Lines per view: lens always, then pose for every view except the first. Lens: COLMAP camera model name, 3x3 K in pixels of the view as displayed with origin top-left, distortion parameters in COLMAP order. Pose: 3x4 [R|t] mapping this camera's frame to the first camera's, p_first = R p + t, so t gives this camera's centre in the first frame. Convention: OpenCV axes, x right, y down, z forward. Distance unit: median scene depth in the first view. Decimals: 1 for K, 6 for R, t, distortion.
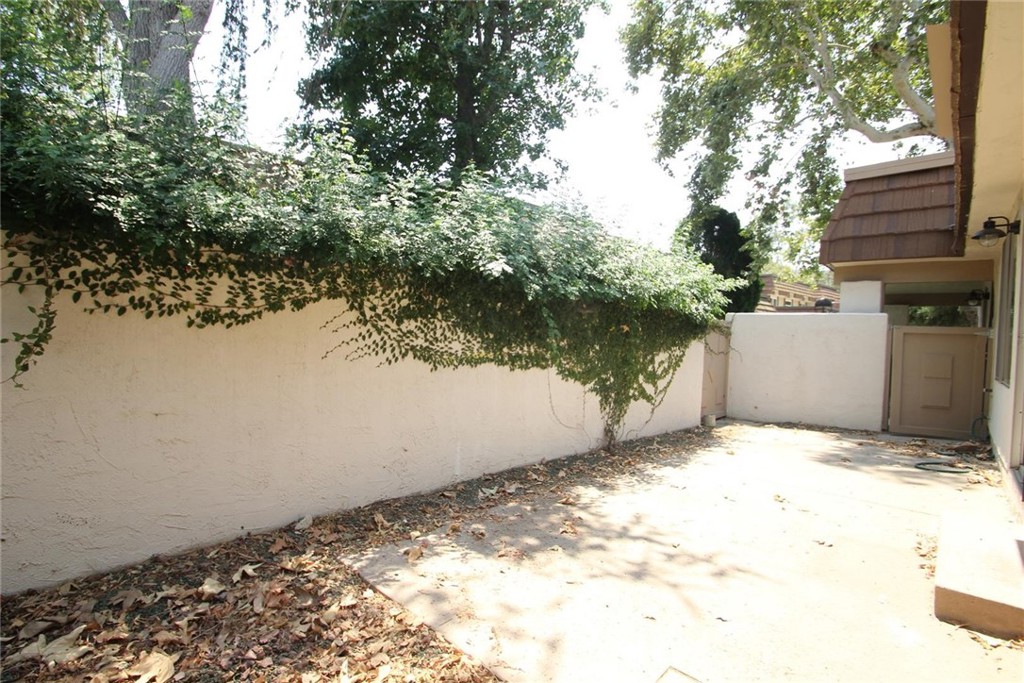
lens RADIAL K [[478.9, 0, 512.0], [0, 478.9, 341.5], [0, 0, 1]] dist [0.001040, -0.000723]
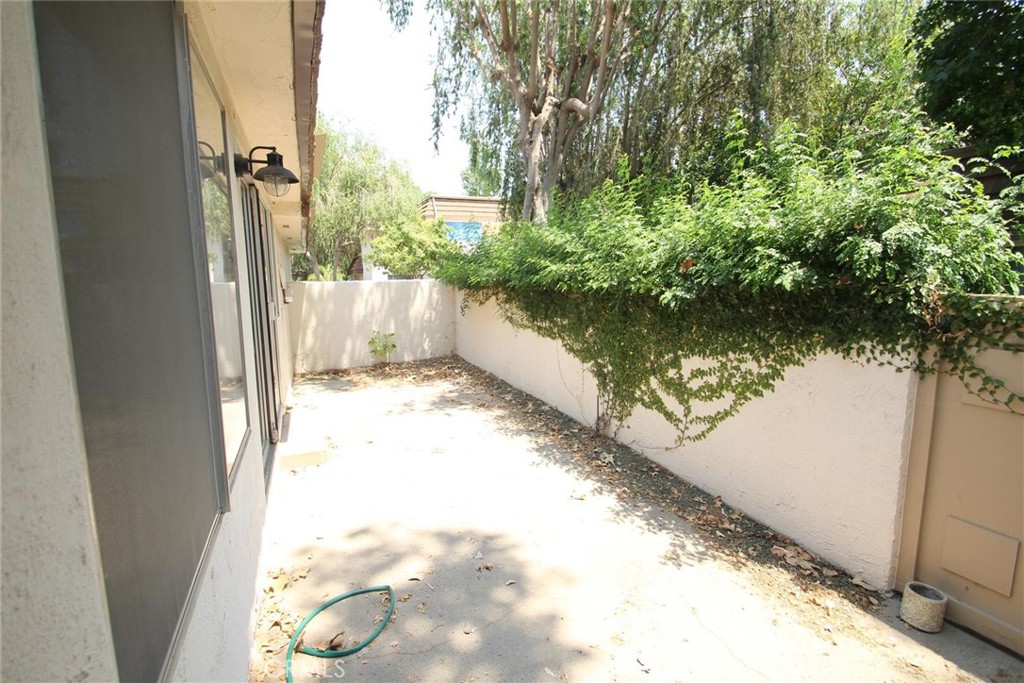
lens RADIAL K [[478.9, 0, 512.0], [0, 478.9, 341.5], [0, 0, 1]] dist [0.001040, -0.000723]
pose [[-0.407156, 0.084545, -0.909437, 1.228215], [-0.021548, 0.994540, 0.102103, -0.066710], [0.913105, 0.061168, -0.403111, 1.312429]]
